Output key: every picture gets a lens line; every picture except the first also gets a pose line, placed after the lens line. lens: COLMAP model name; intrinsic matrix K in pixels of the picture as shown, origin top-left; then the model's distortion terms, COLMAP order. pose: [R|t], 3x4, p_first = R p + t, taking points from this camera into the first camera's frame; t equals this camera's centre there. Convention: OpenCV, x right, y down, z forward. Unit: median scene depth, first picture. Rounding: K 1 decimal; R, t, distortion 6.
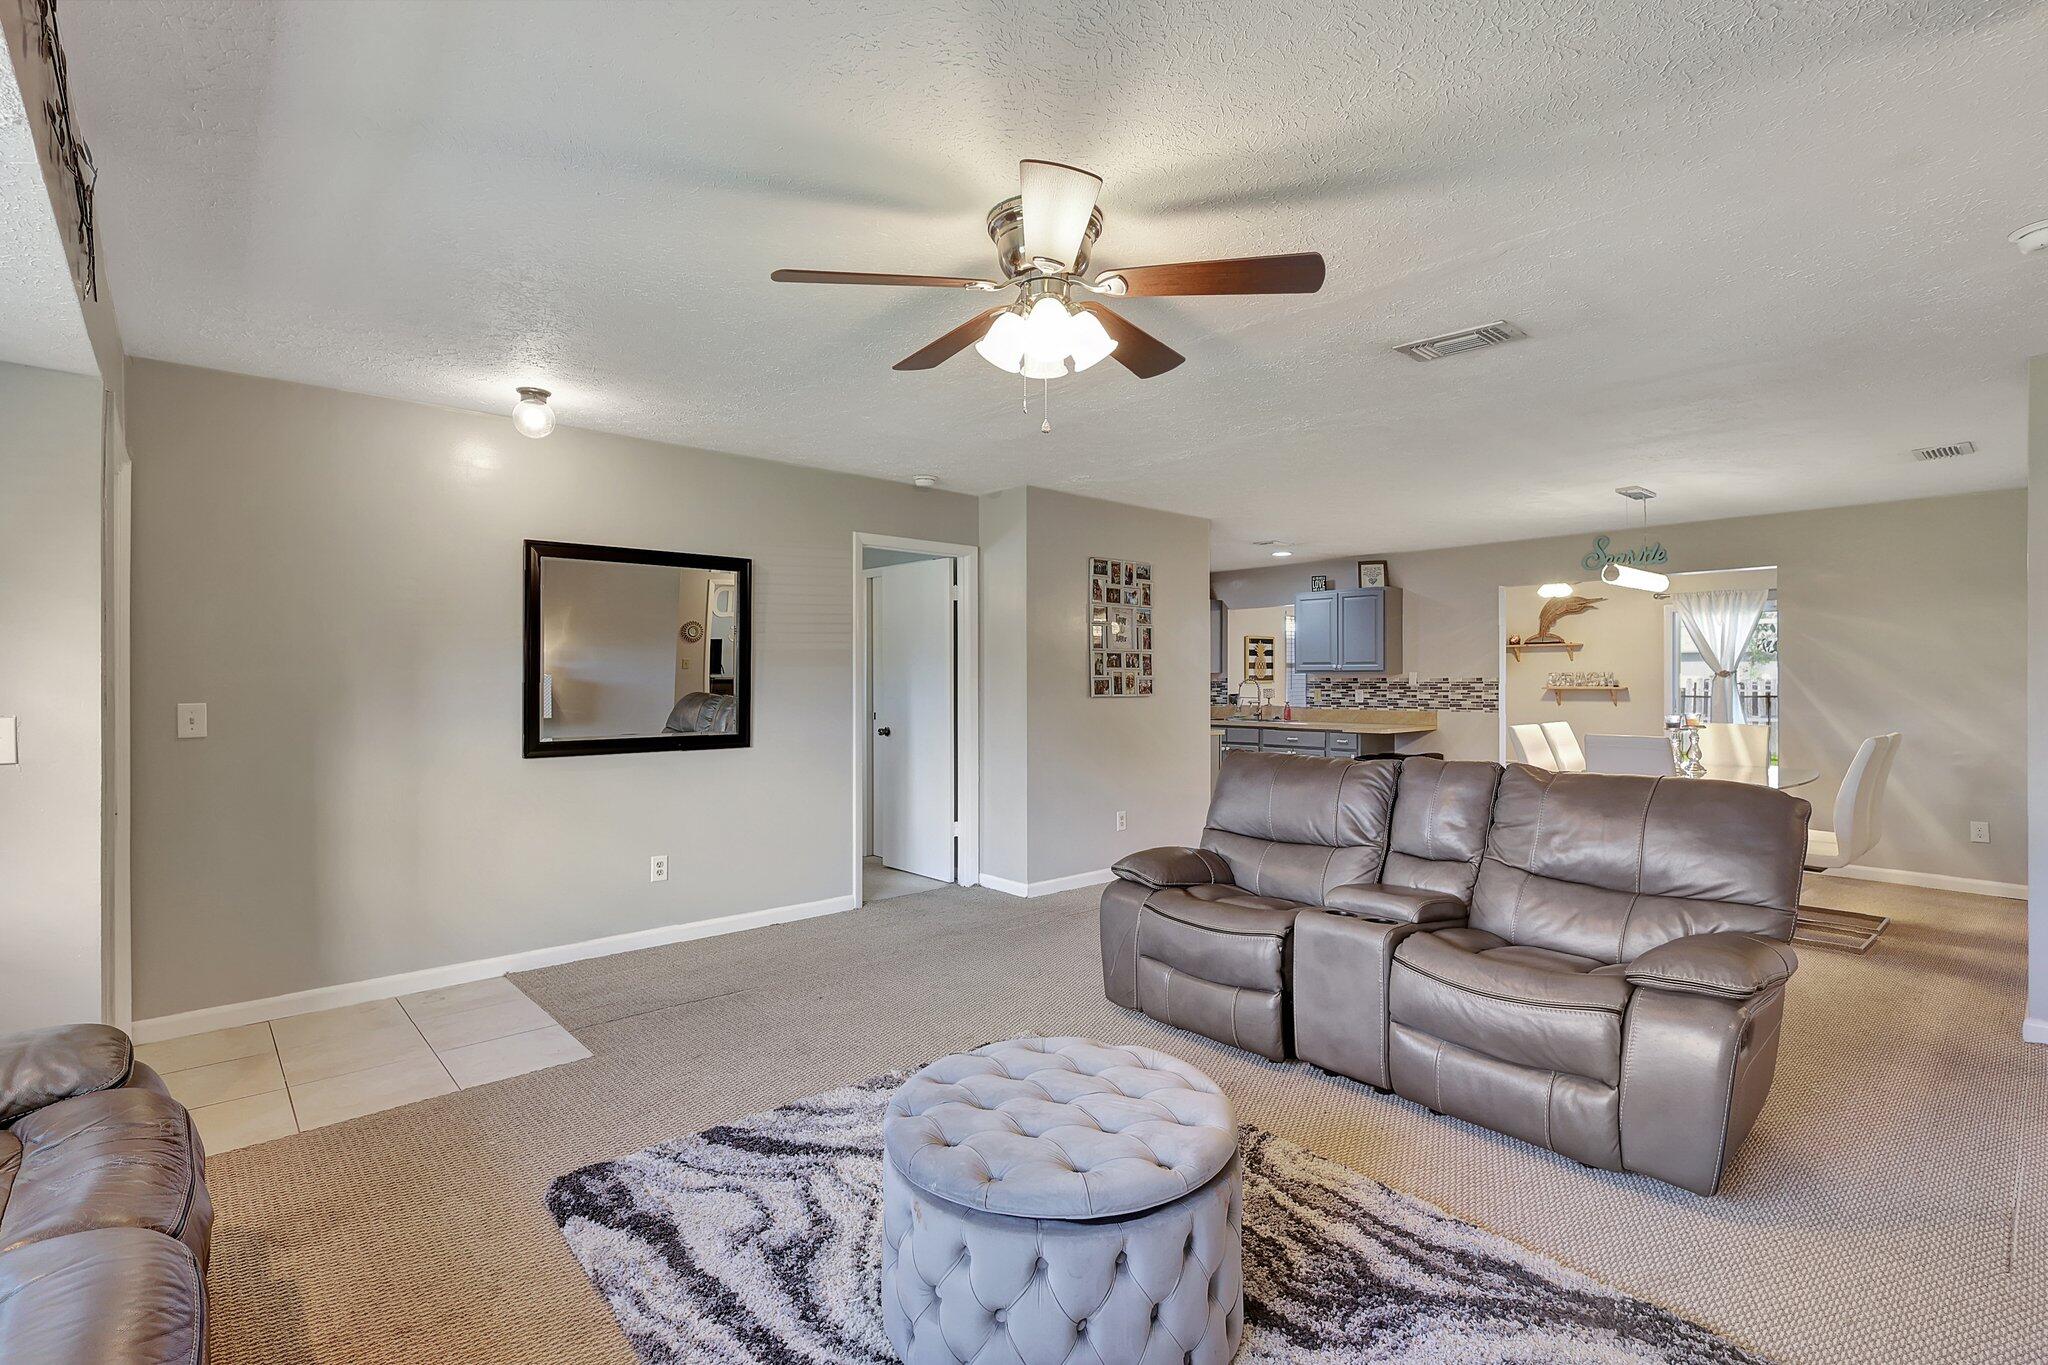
lens RADIAL K [[956.7, 0, 1021.4], [0, 956.7, 676.5], [0, 0, 1]] dist [0.001153, 0.000206]
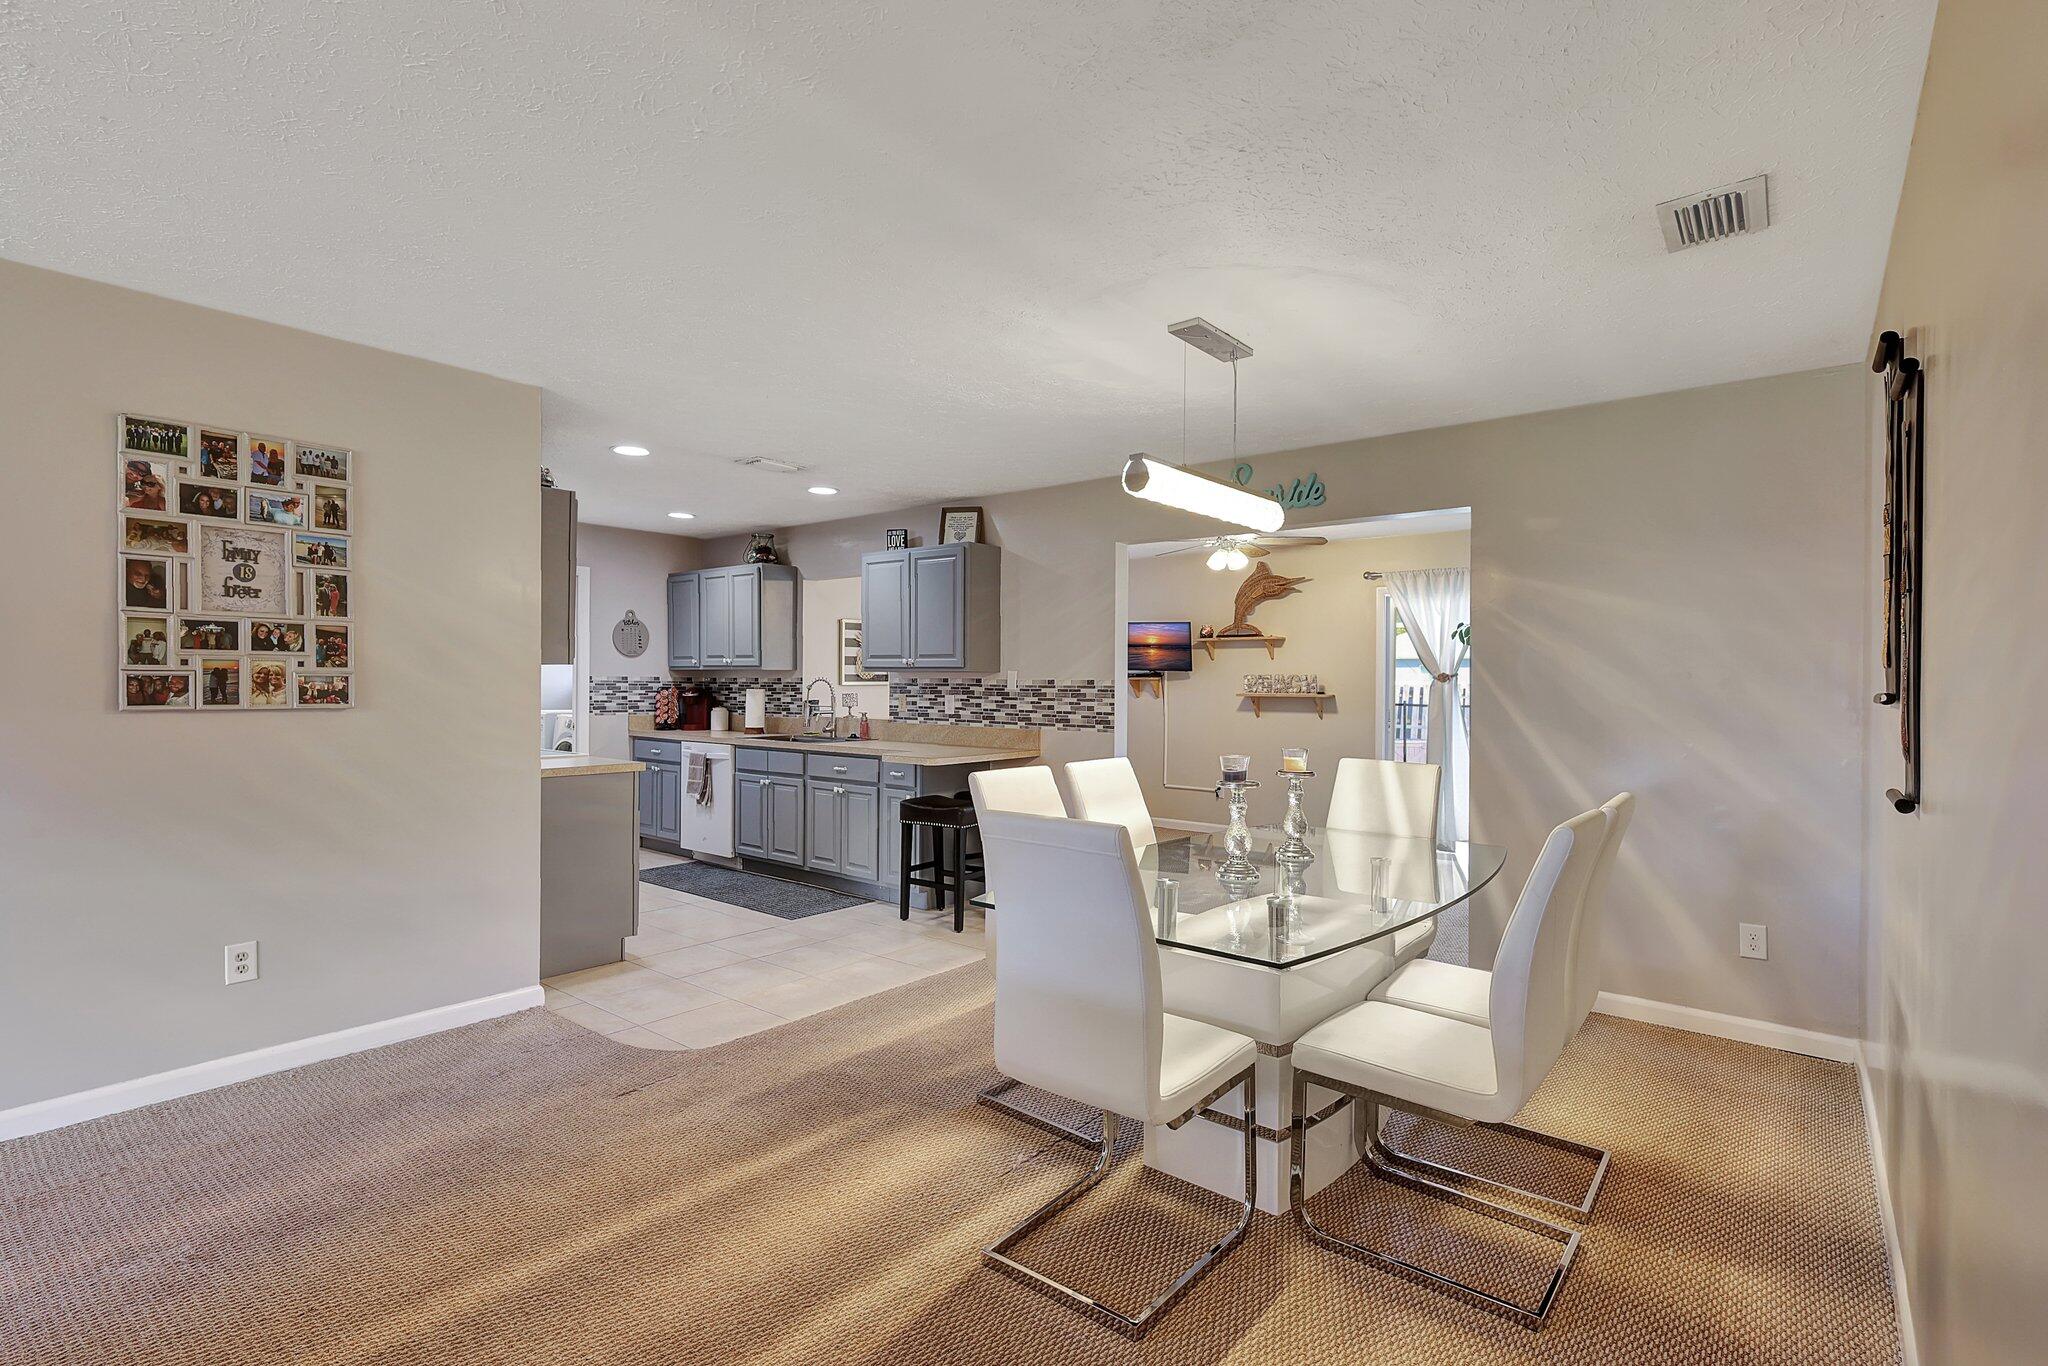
lens RADIAL K [[956.7, 0, 1018.3], [0, 956.7, 696.1], [0, 0, 1]] dist [0.001153, 0.000206]
pose [[0.986576, 0.005720, 0.163201, 0.410453], [-0.008864, 0.999789, 0.018547, 0.001021], [-0.163060, -0.019745, 0.986418, 0.446100]]
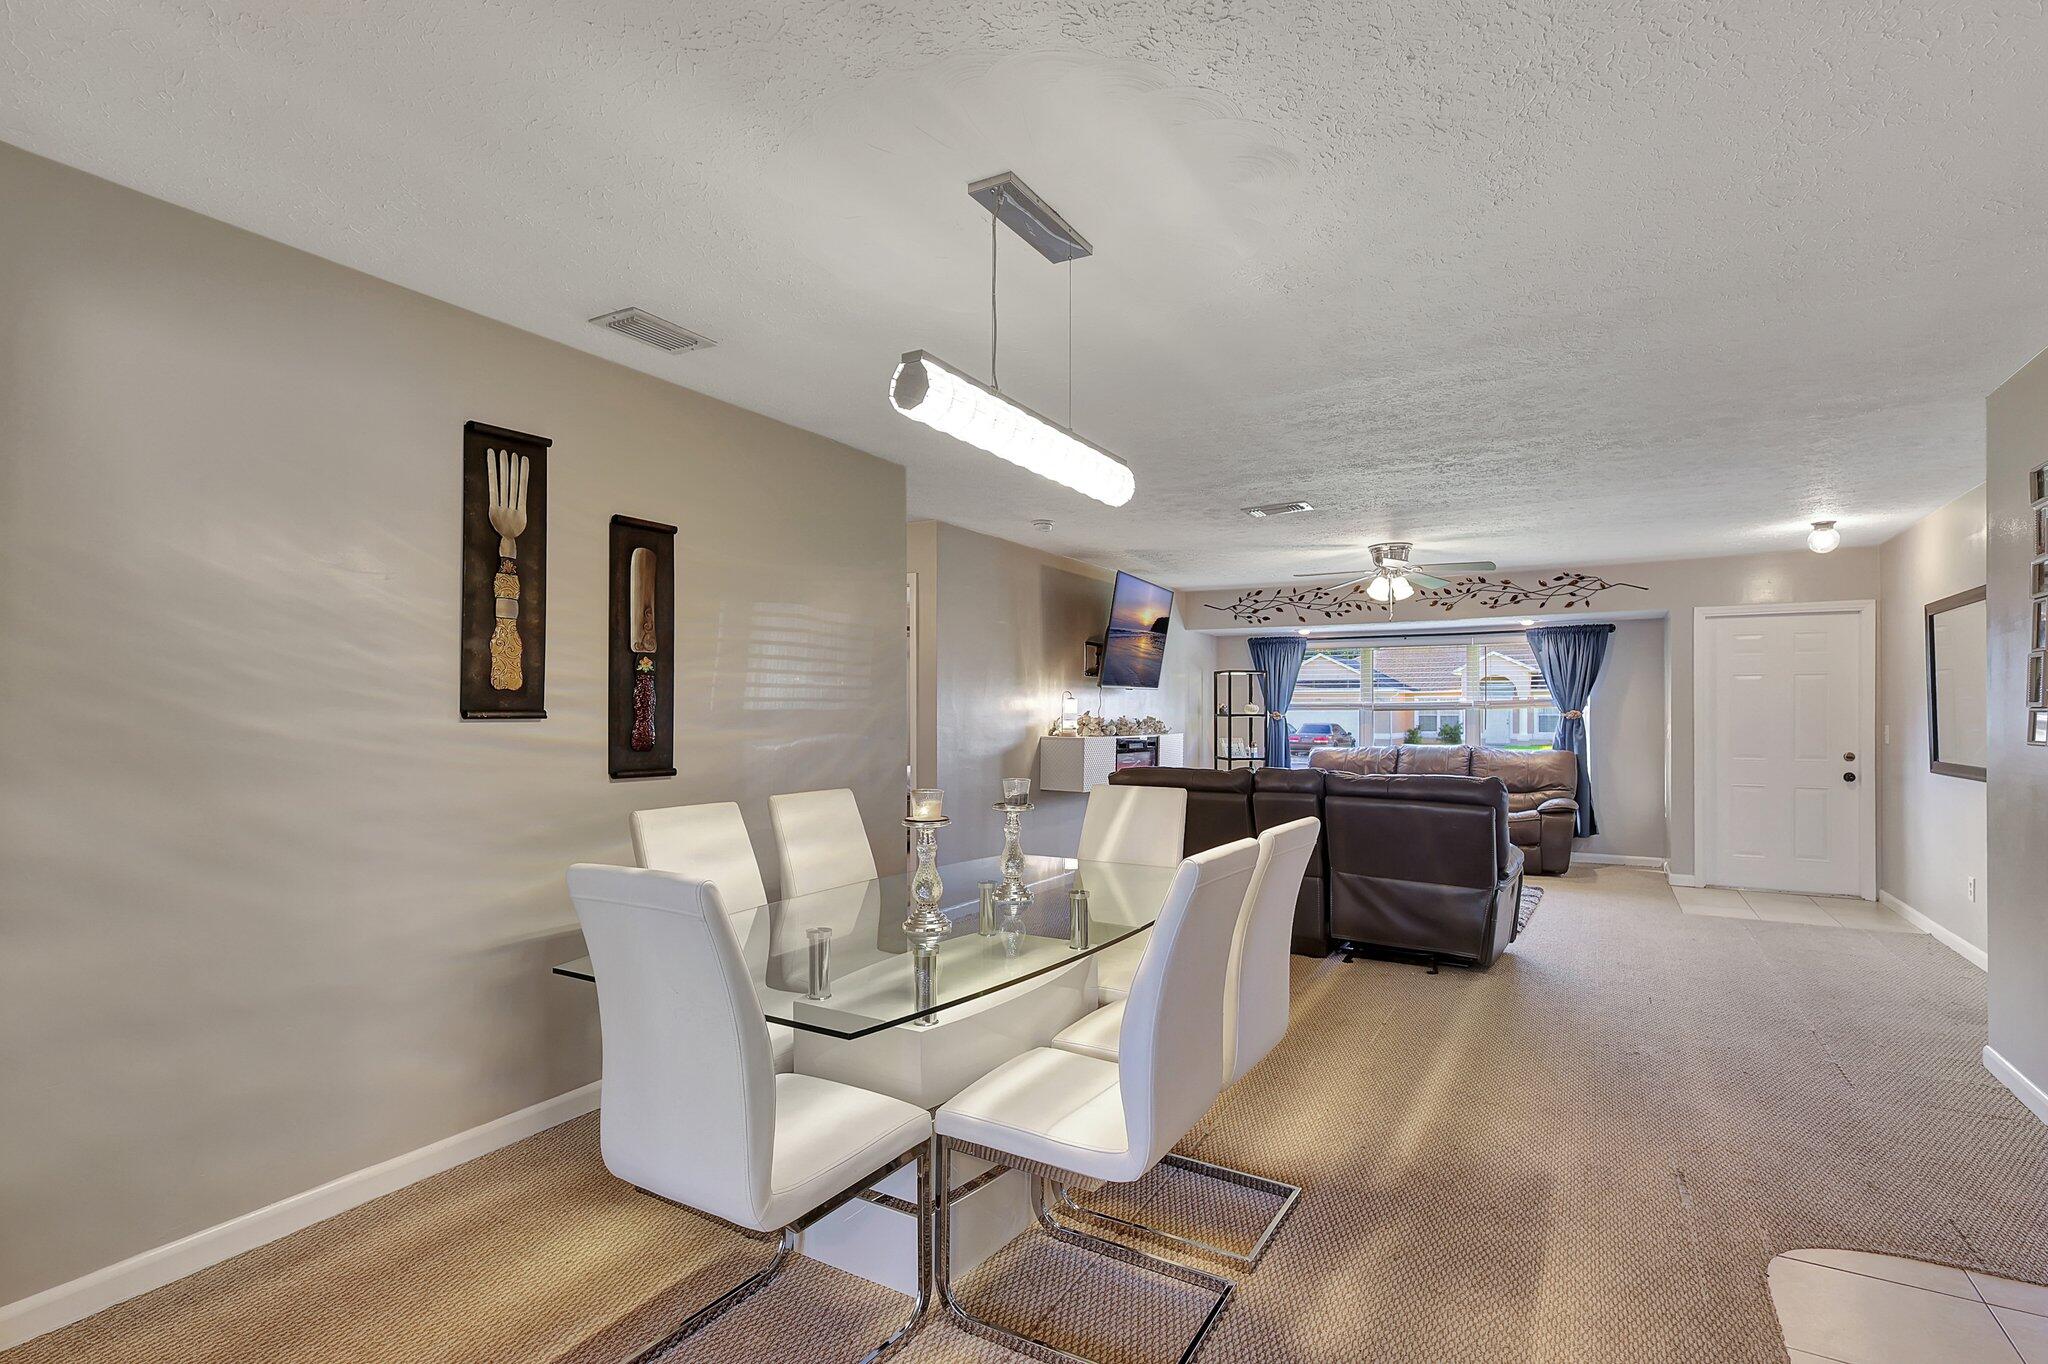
lens RADIAL K [[956.7, 0, 1043.1], [0, 956.7, 708.1], [0, 0, 1]] dist [0.001153, 0.000206]
pose [[-0.951109, -0.003724, -0.308834, 0.694911], [-0.001637, 0.999974, -0.007014, 0.005737], [0.308852, -0.006166, -0.951090, 1.260207]]
